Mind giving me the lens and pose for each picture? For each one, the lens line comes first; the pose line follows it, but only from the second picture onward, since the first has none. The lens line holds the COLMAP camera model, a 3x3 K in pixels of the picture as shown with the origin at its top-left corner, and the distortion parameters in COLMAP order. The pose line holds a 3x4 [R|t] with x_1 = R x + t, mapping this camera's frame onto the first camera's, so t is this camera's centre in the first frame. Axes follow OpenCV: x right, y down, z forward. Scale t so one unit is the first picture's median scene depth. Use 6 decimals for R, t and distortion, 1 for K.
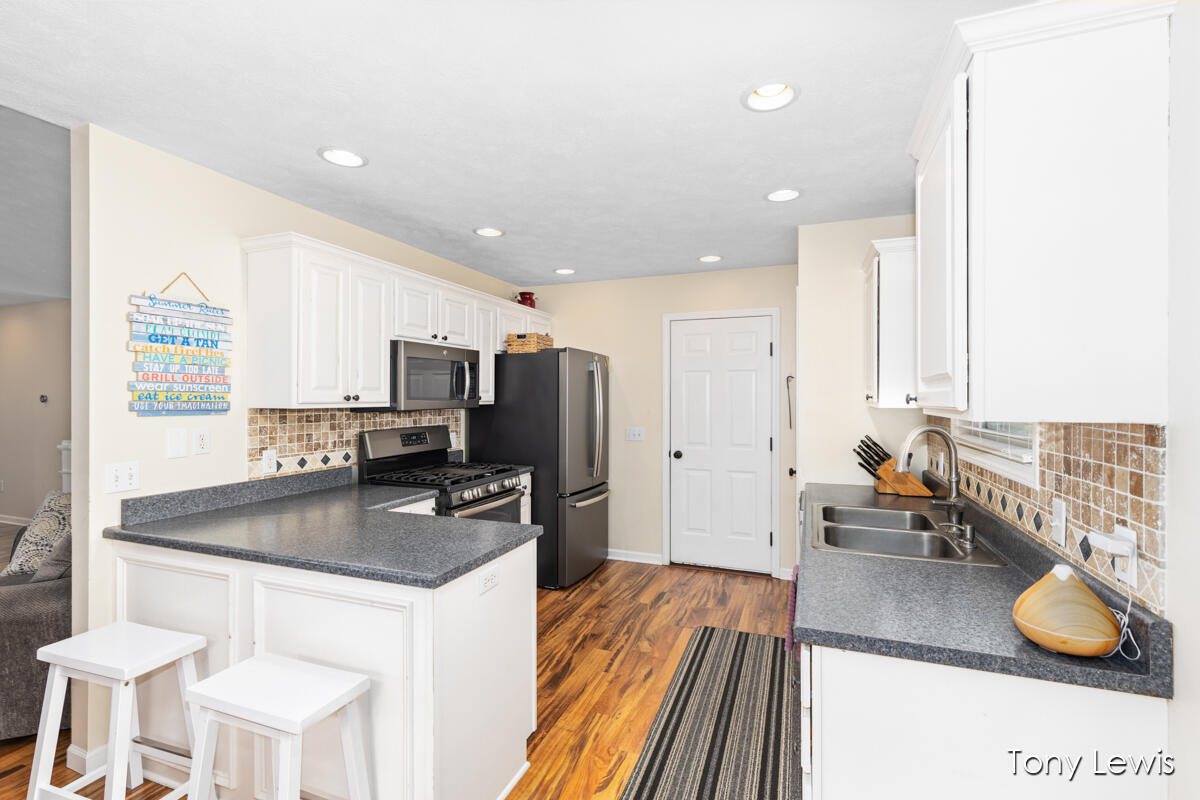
lens RADIAL K [[536.0, 0, 603.0], [0, 536.0, 394.6], [0, 0, 1]] dist [0.000229, 0.000136]
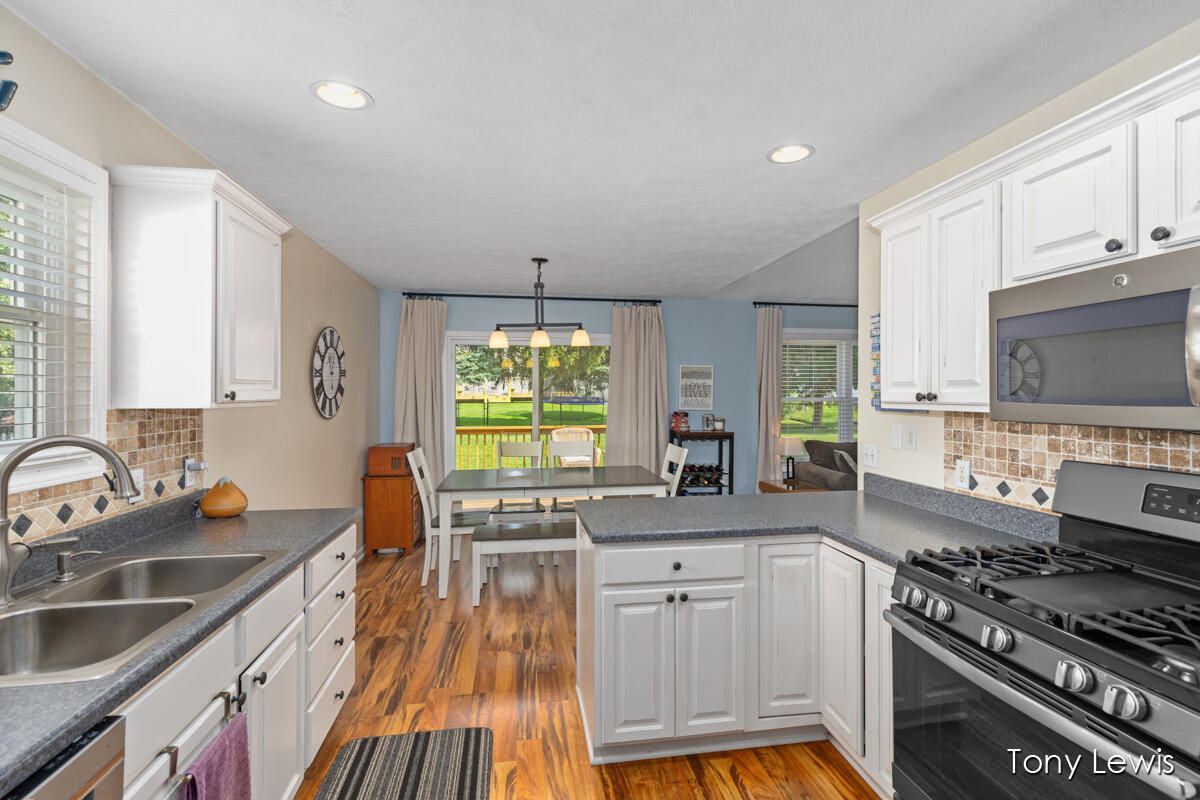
lens RADIAL K [[536.0, 0, 603.0], [0, 536.0, 394.6], [0, 0, 1]] dist [0.000229, 0.000136]
pose [[-0.865034, -0.000432, -0.501712, 0.182460], [0.000244, 0.999999, -0.001282, 0.002987], [0.501712, -0.001232, -0.865034, 0.993176]]
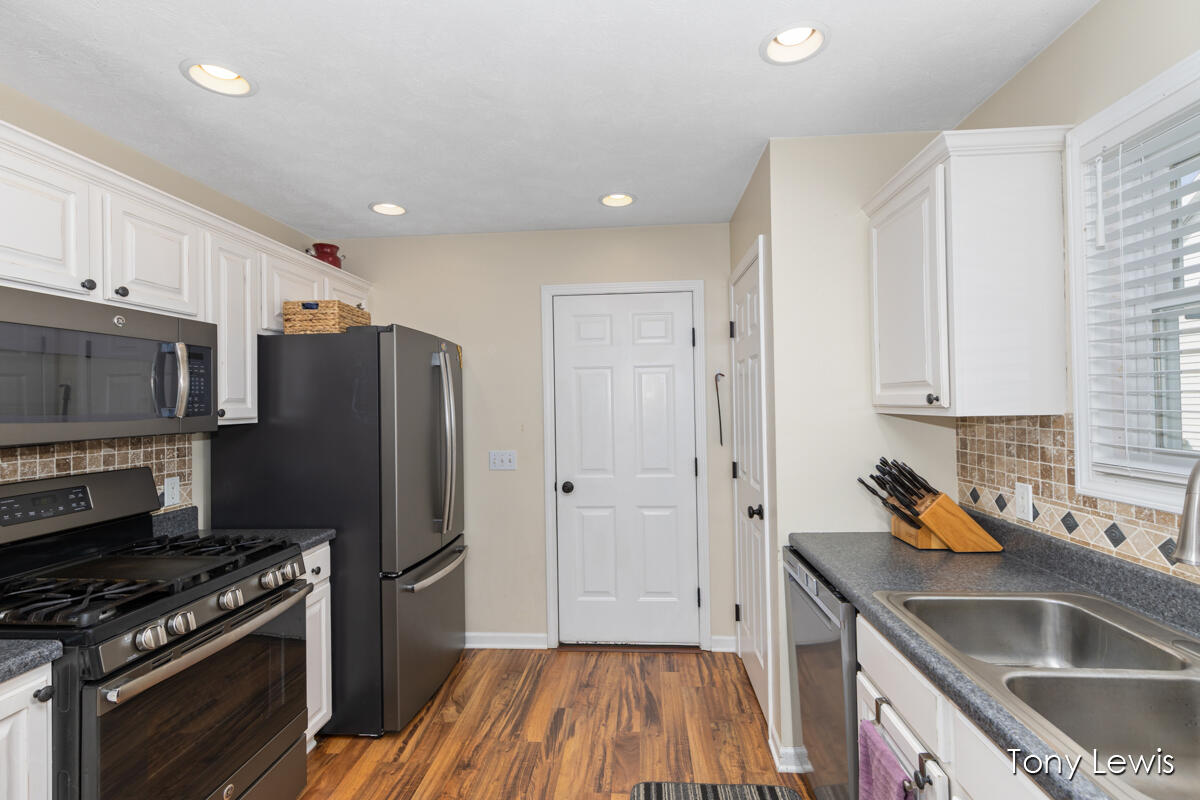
lens RADIAL K [[522.6, 0, 598.8], [0, 522.6, 399.1], [0, 0, 1]] dist [-0.000404, -0.000220]
pose [[0.956754, -0.015433, 0.290488, -0.019676], [0.017657, 0.999831, -0.005036, 0.001651], [-0.290361, 0.009947, 0.956865, 0.387802]]
